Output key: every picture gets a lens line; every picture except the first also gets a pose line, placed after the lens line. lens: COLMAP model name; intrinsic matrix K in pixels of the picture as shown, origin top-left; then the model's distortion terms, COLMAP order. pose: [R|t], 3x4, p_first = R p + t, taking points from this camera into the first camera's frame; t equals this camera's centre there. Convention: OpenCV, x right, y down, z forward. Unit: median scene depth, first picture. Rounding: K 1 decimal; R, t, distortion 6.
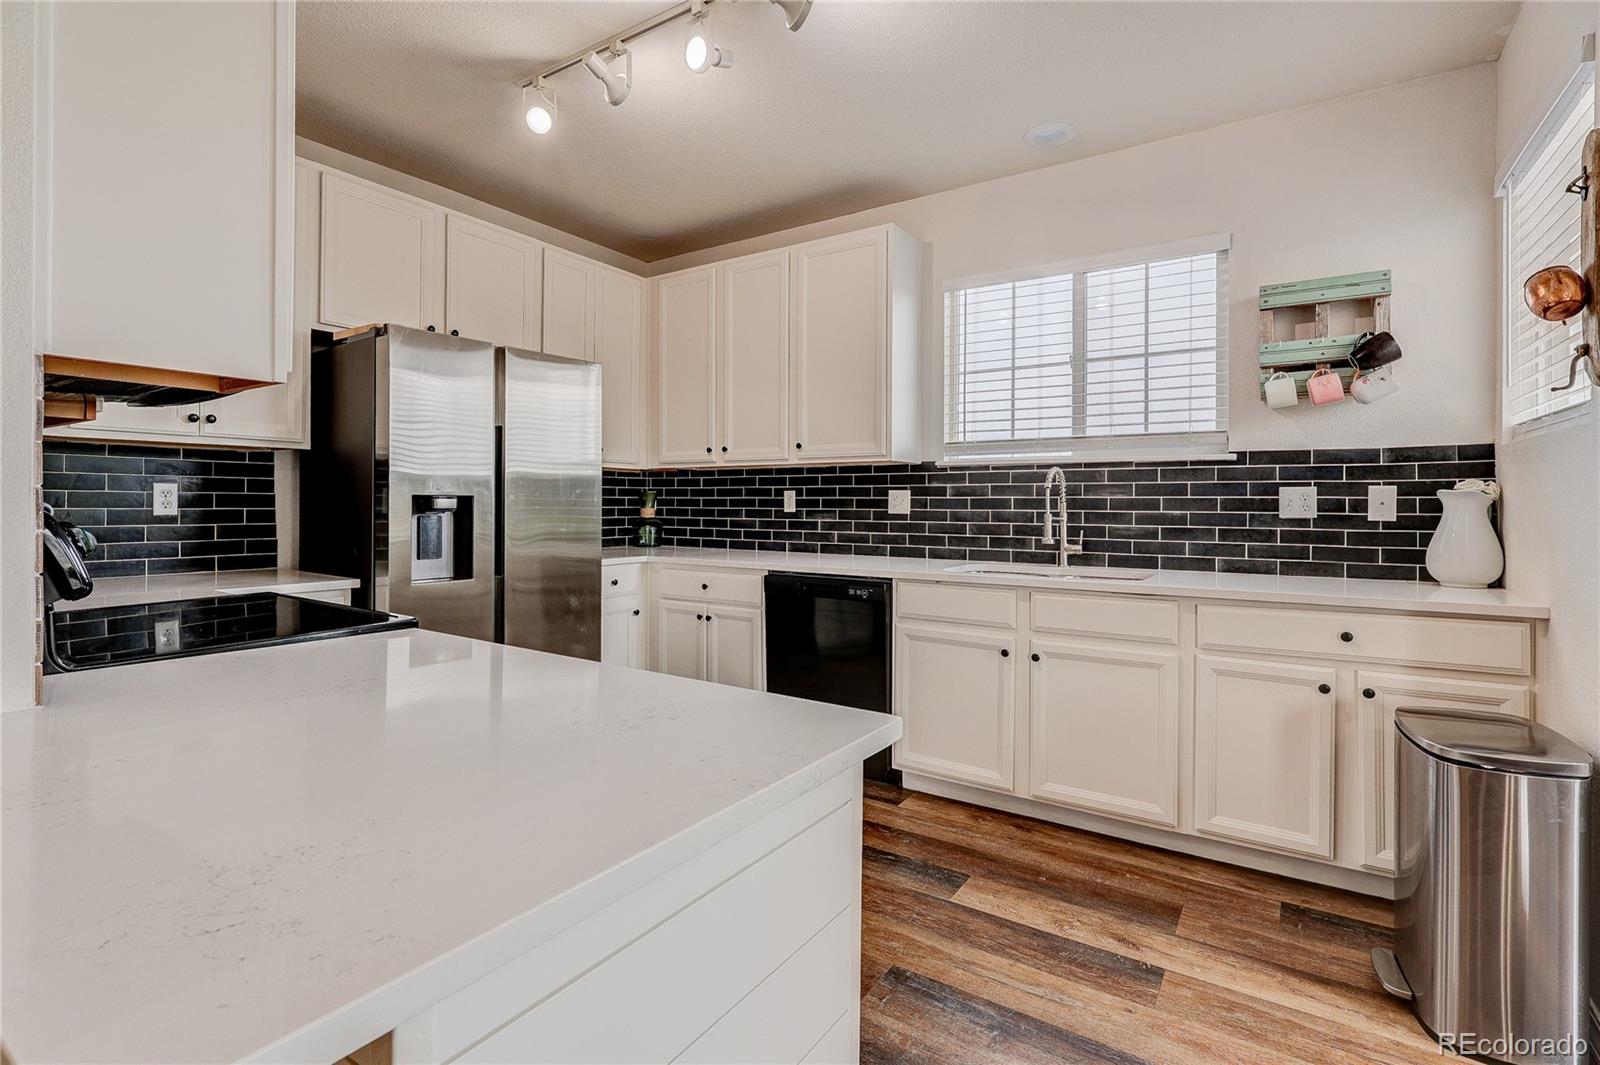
lens RADIAL K [[753.1, 0, 794.7], [0, 753.1, 503.2], [0, 0, 1]] dist [-0.004450, -0.000124]
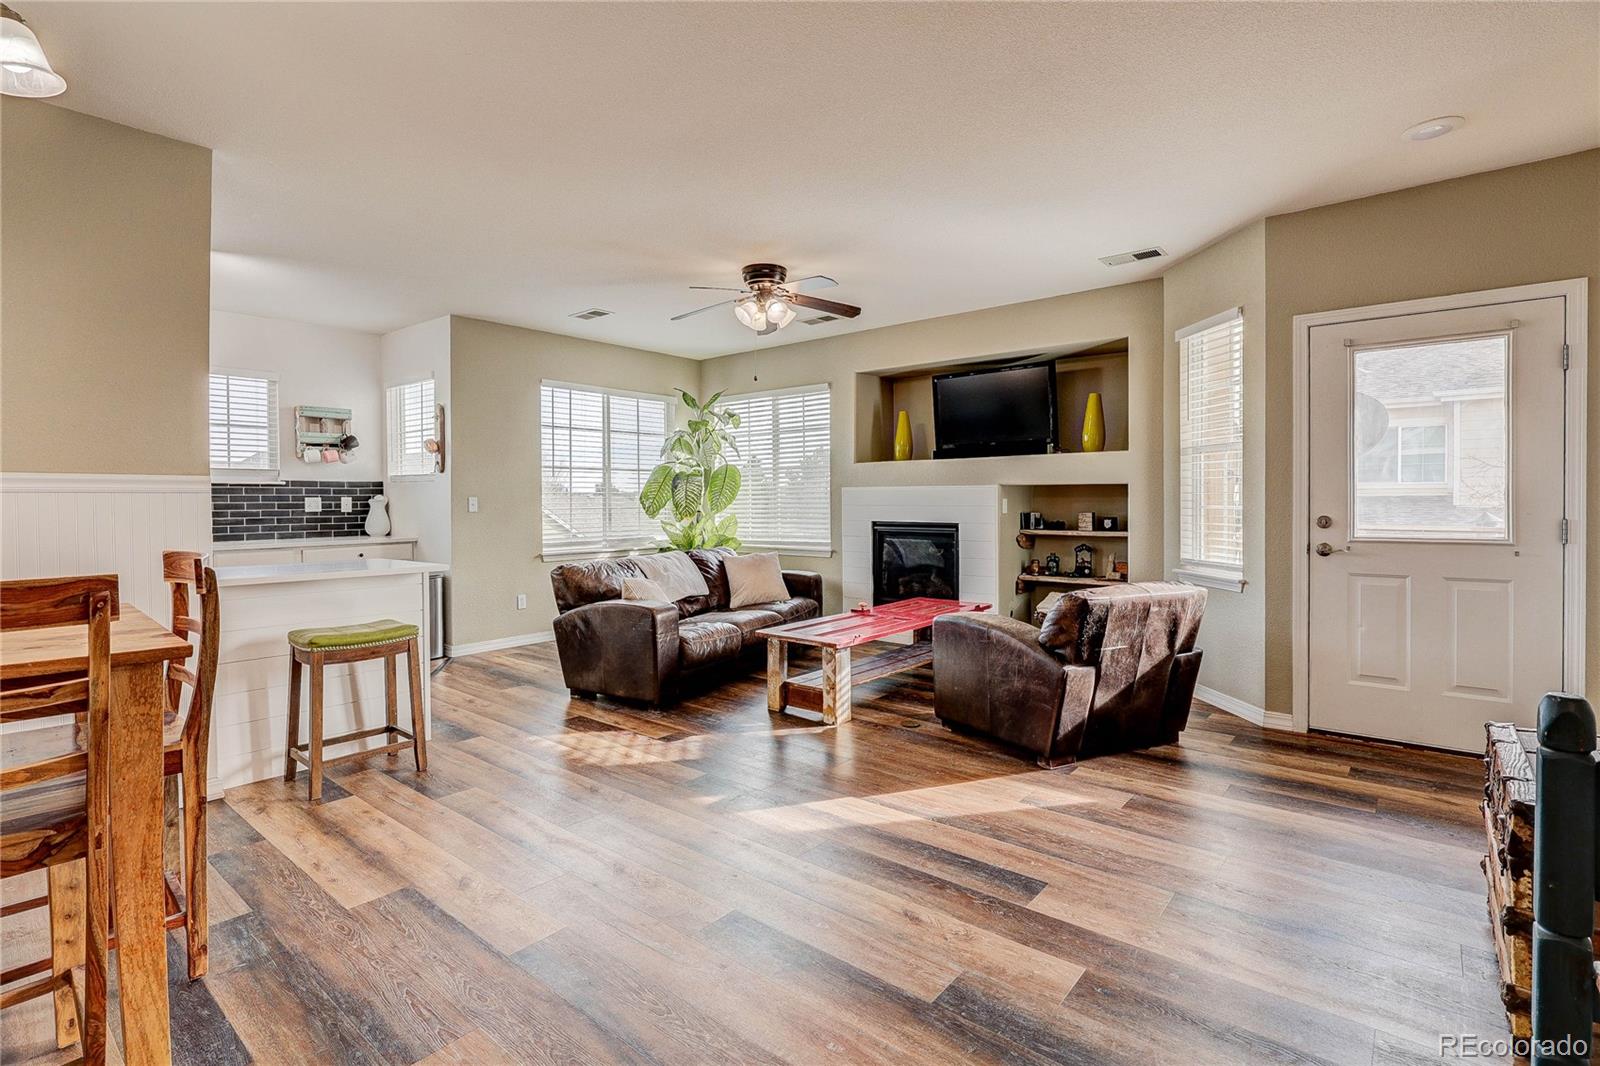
lens RADIAL K [[753.1, 0, 798.1], [0, 753.1, 533.0], [0, 0, 1]] dist [-0.004450, -0.000124]
pose [[0.102789, -0.050796, 0.993405, -1.237741], [0.004452, 0.998709, 0.050607, -0.020853], [-0.994693, -0.000780, 0.102882, -0.579660]]
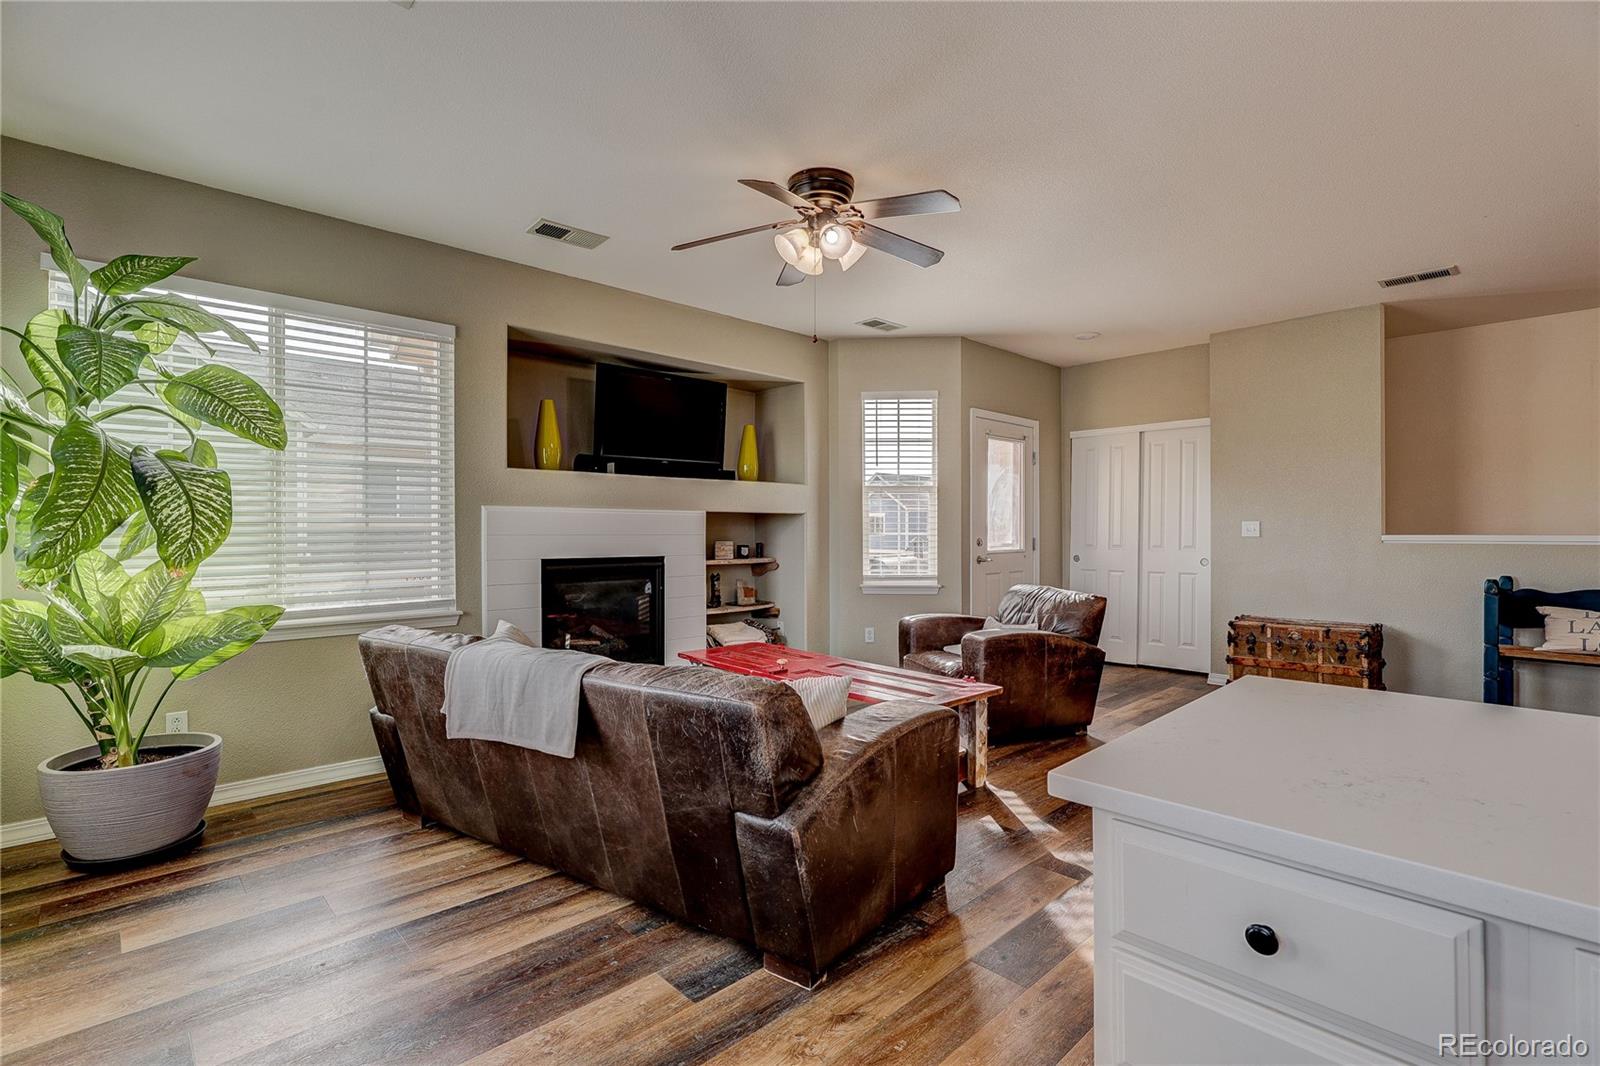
lens RADIAL K [[753.1, 0, 808.1], [0, 753.1, 533.3], [0, 0, 1]] dist [-0.004450, -0.000124]
pose [[-0.979170, -0.006400, 0.202942, 0.078583], [-0.005241, 0.999967, 0.006247, -0.005304], [-0.202975, 0.005053, -0.979171, 0.643158]]
